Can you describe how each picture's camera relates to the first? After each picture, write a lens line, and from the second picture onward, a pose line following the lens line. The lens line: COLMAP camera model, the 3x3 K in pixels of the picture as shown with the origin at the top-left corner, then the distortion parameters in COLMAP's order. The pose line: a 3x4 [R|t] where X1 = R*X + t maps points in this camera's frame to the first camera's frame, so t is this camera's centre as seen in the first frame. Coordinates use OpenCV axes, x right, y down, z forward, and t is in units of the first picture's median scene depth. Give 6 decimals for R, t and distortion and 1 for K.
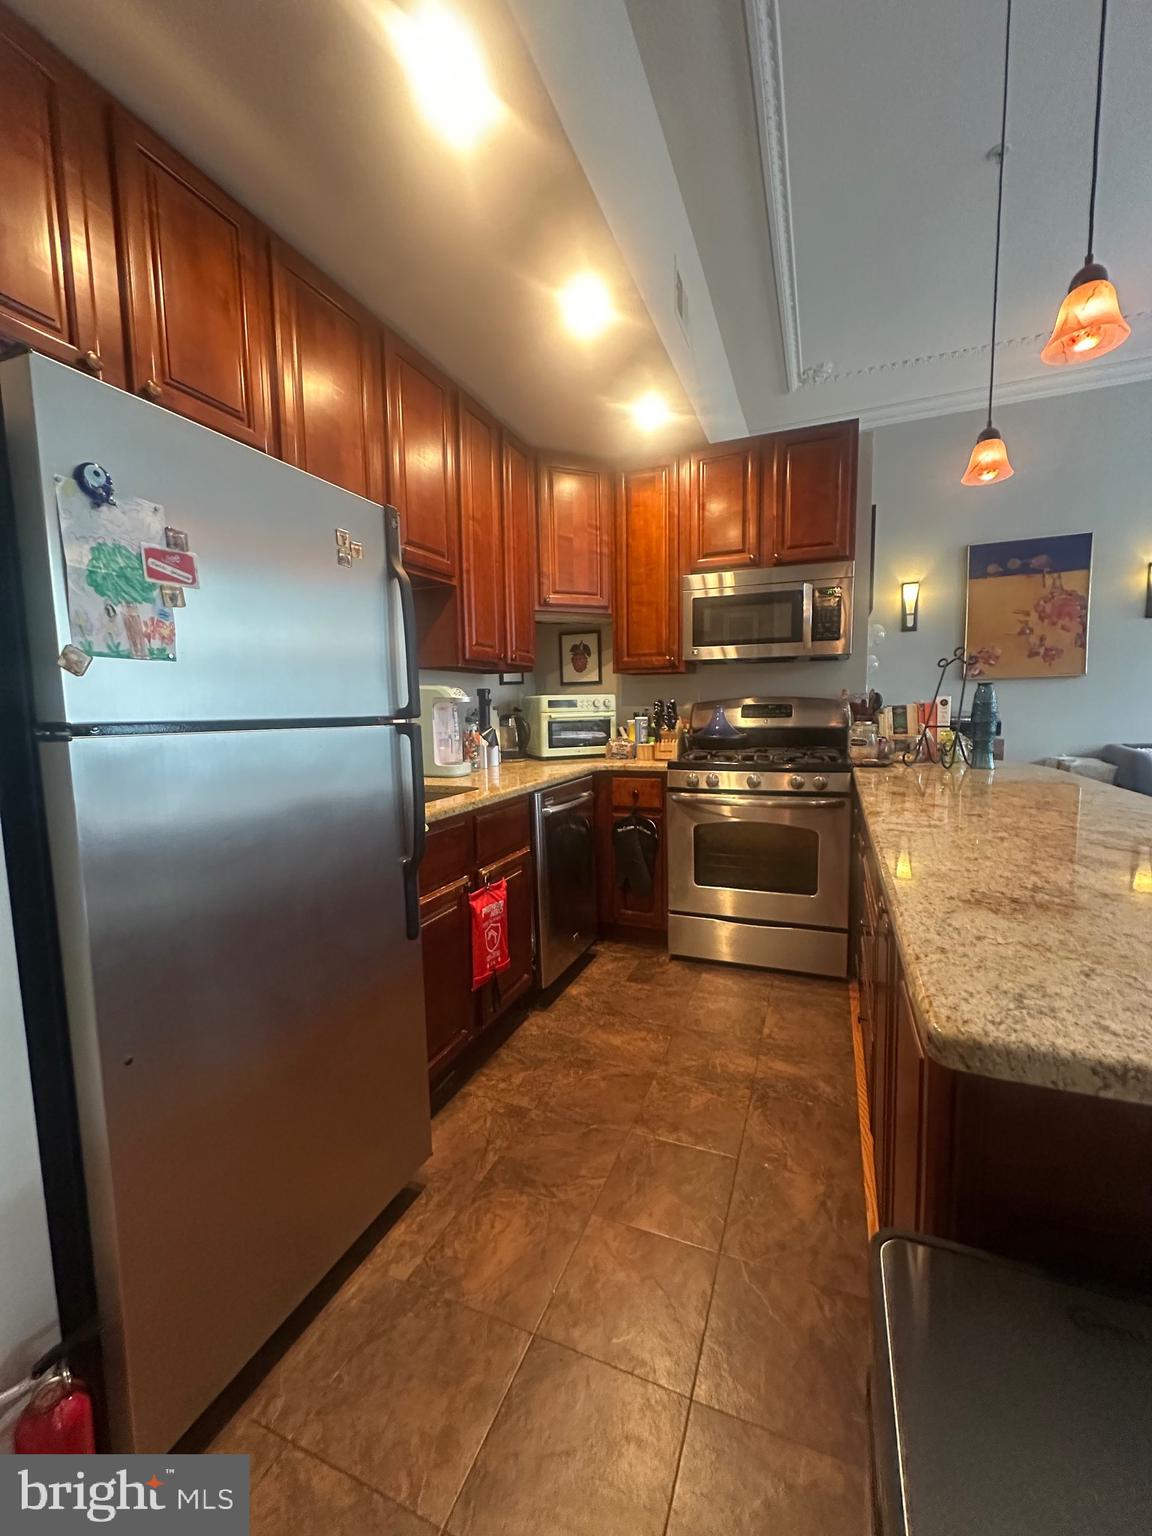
lens RADIAL K [[608.5, 0, 577.5], [0, 608.5, 768.6], [0, 0, 1]] dist [-0.003853, 0.000931]
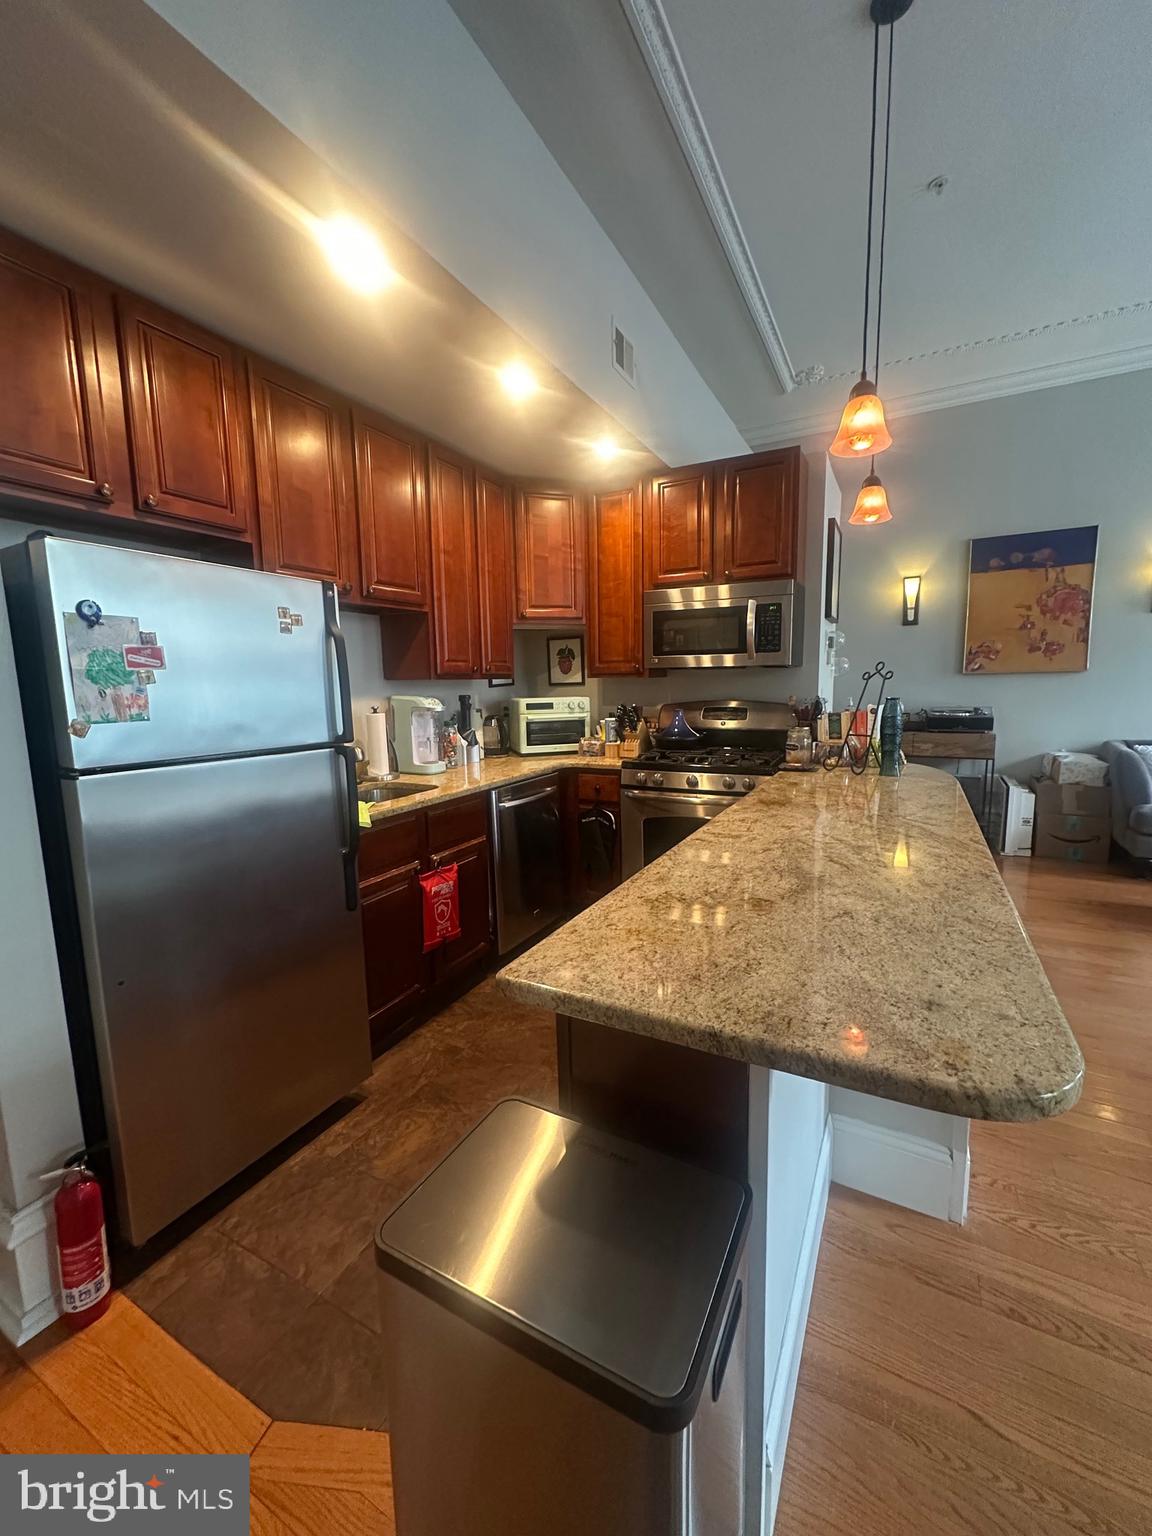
lens RADIAL K [[608.5, 0, 576.5], [0, 608.5, 769.0], [0, 0, 1]] dist [-0.003853, 0.000931]
pose [[0.995153, 0.013137, -0.097458, 0.202526], [-0.009151, 0.999108, 0.041234, -0.049989], [0.097913, -0.040142, 0.994385, -0.146850]]
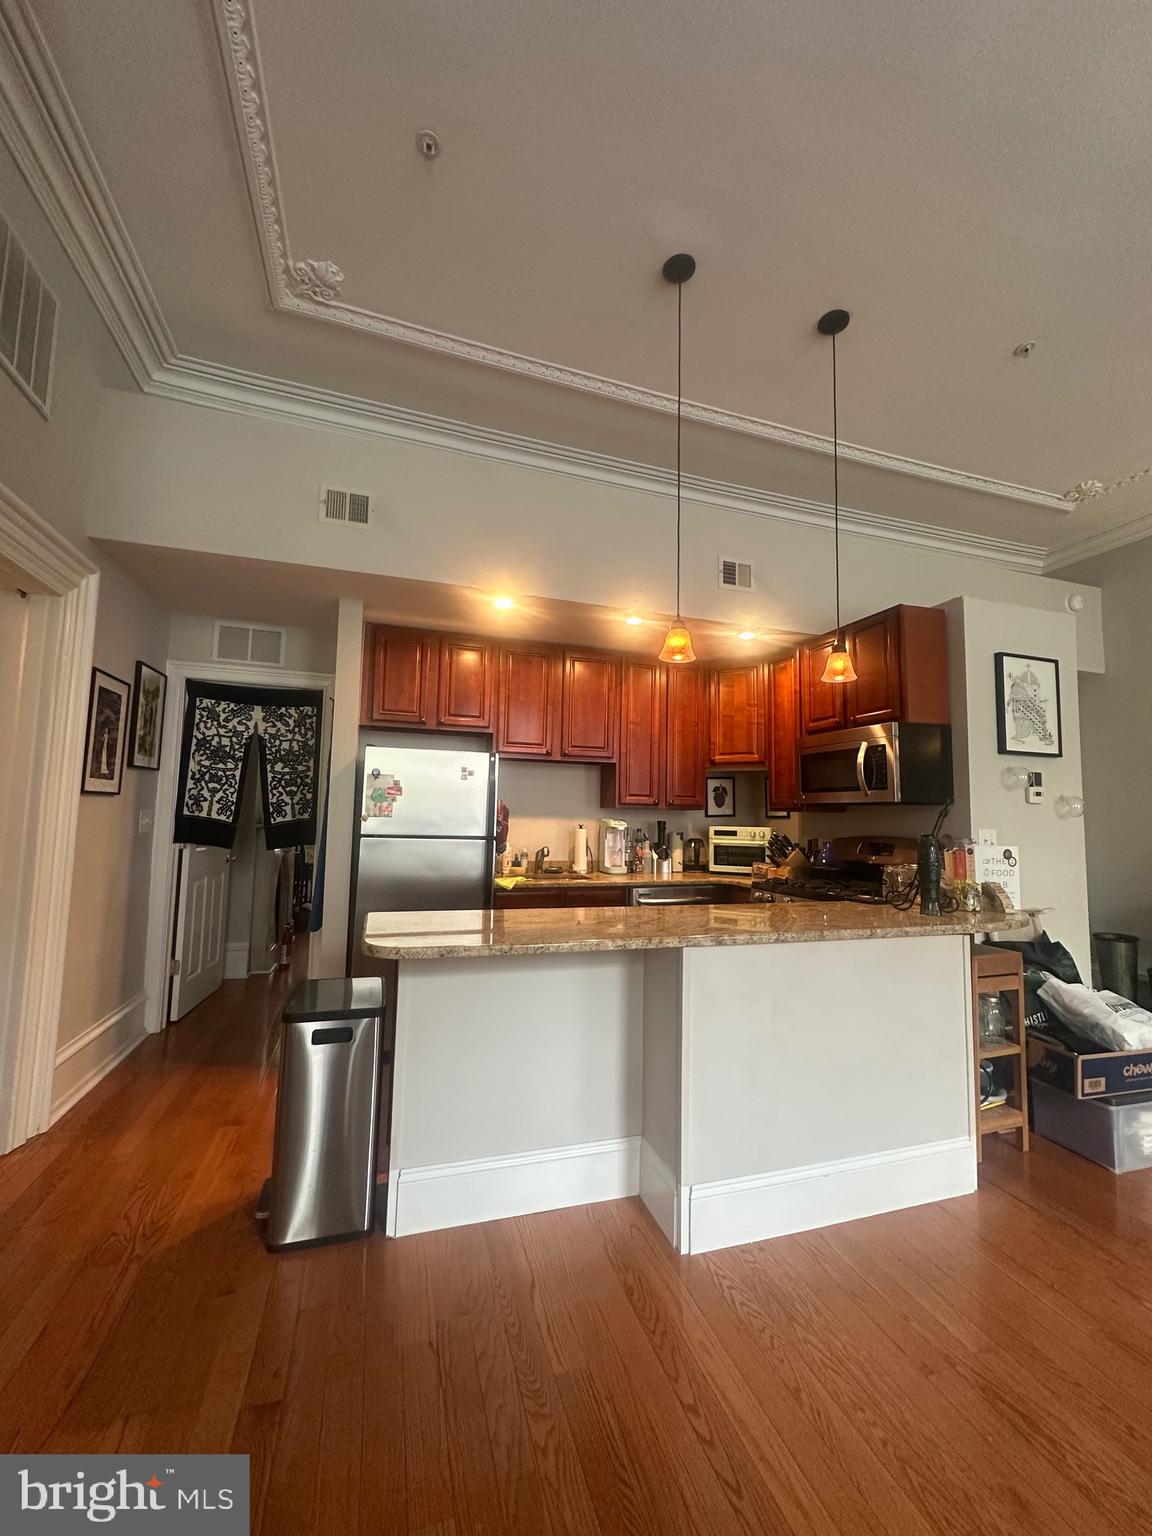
lens RADIAL K [[608.5, 0, 573.9], [0, 608.5, 769.9], [0, 0, 1]] dist [-0.003853, 0.000931]
pose [[0.648913, -0.028489, -0.760329, 1.046194], [-0.110495, 0.985177, -0.131217, -0.039158], [0.752797, 0.169161, 0.636146, -0.190320]]
